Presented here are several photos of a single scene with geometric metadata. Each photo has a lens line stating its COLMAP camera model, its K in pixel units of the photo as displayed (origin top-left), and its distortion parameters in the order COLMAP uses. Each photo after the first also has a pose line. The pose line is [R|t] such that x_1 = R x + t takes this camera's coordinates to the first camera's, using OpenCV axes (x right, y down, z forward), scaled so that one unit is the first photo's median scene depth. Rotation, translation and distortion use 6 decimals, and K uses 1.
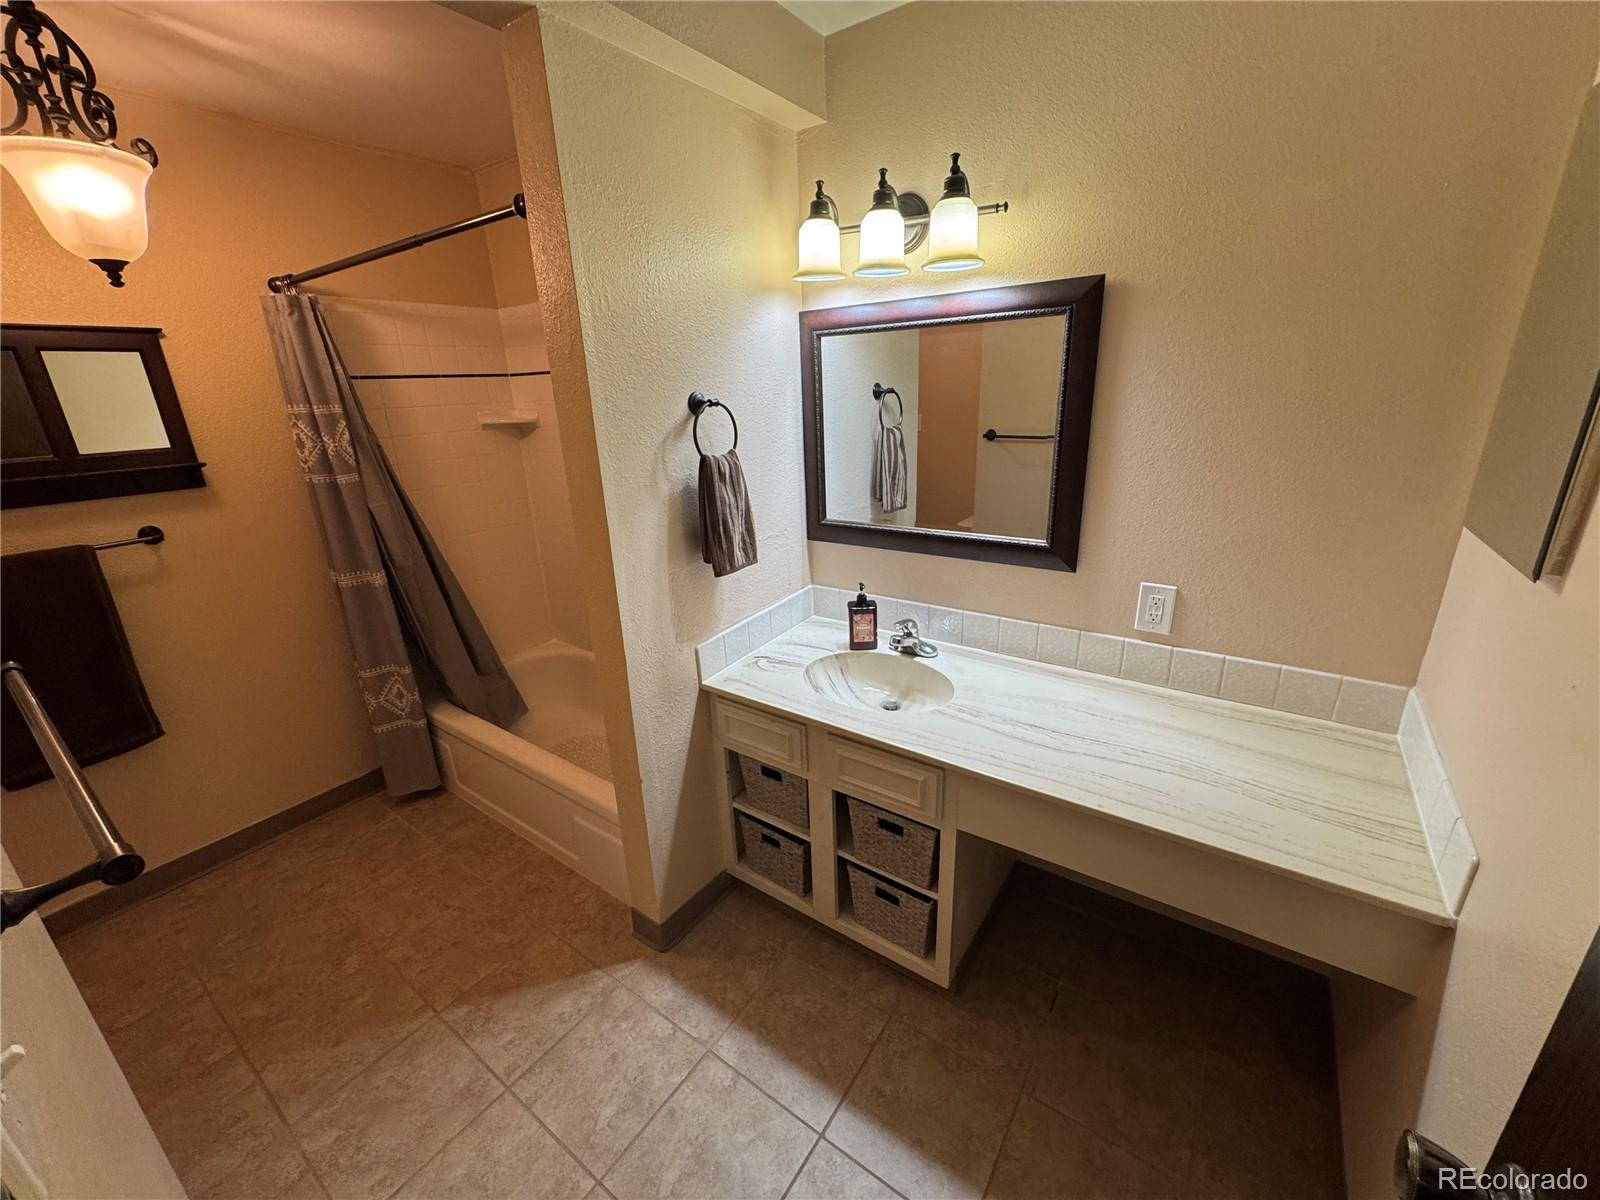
lens RADIAL K [[641.3, 0, 802.3], [0, 641.3, 600.5], [0, 0, 1]] dist [-0.002440, -0.000649]
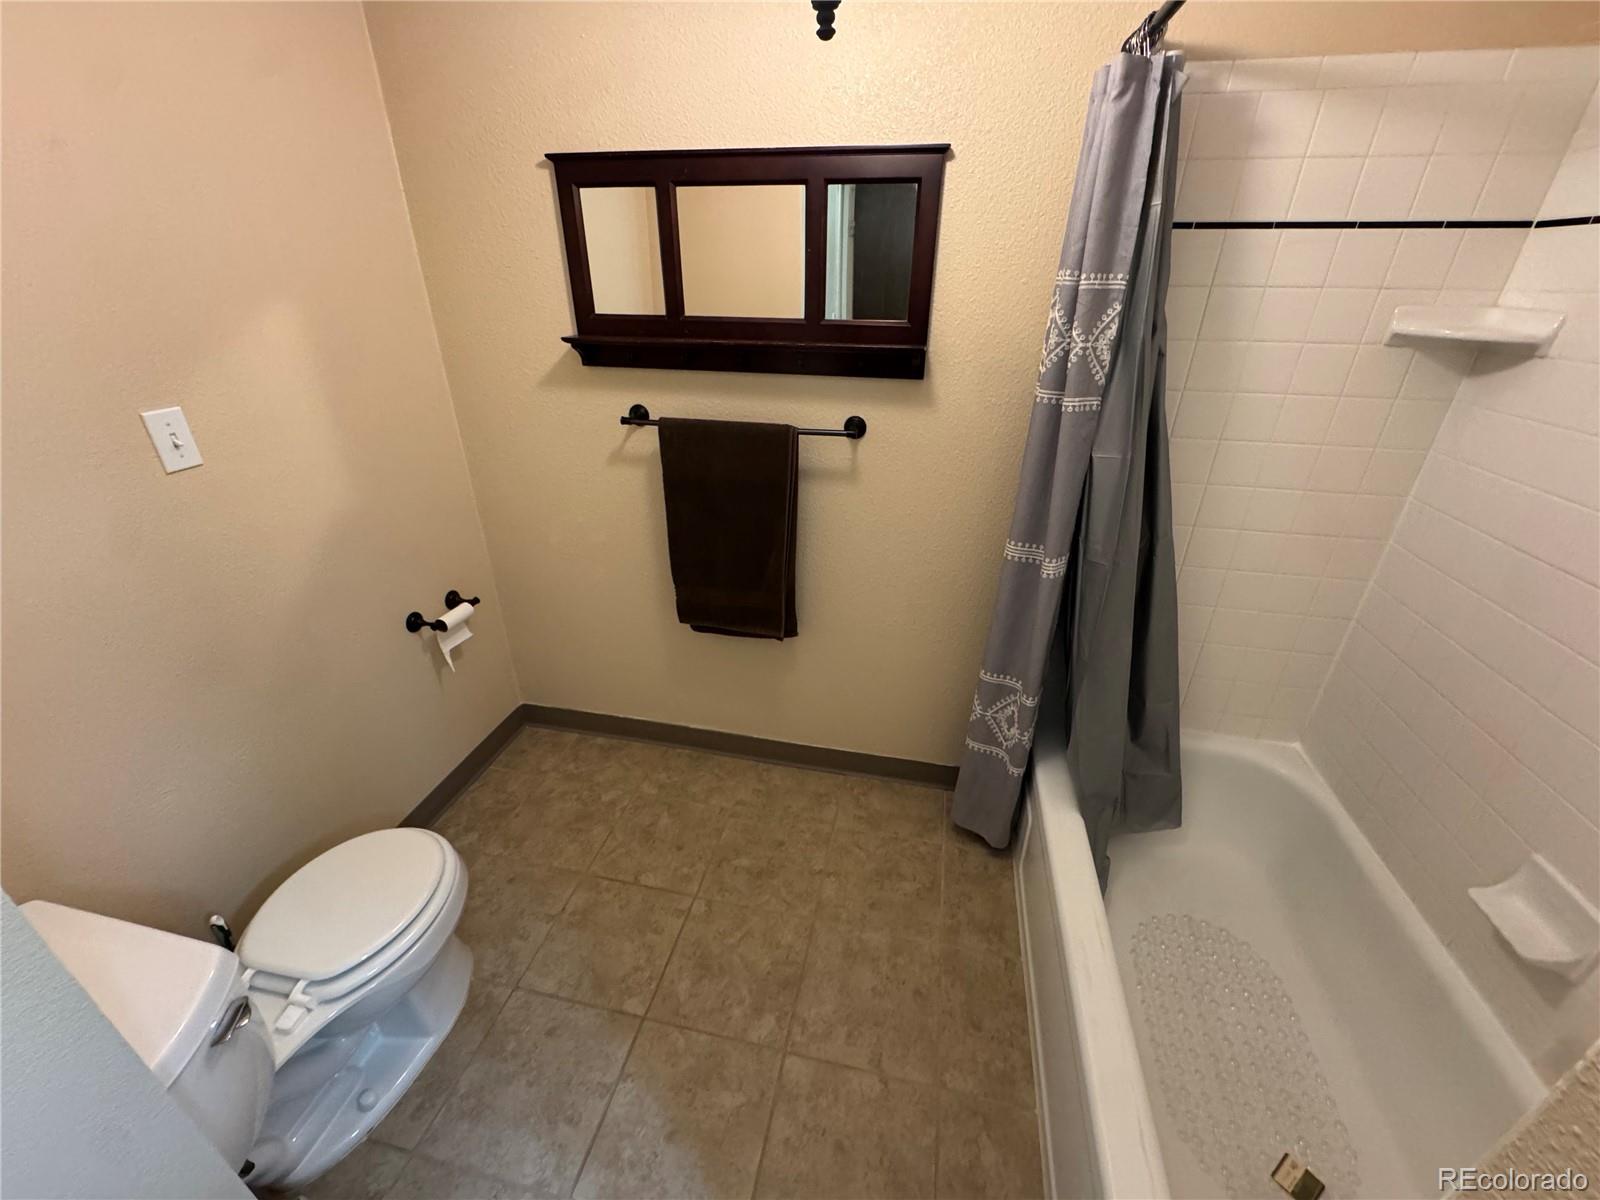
lens RADIAL K [[641.3, 0, 800.2], [0, 641.3, 602.4], [0, 0, 1]] dist [-0.002440, -0.000649]
pose [[0.397703, 0.454884, -0.796814, -0.266320], [-0.315073, 0.883347, 0.347026, -0.162903], [0.861720, 0.113041, 0.494632, 0.530395]]
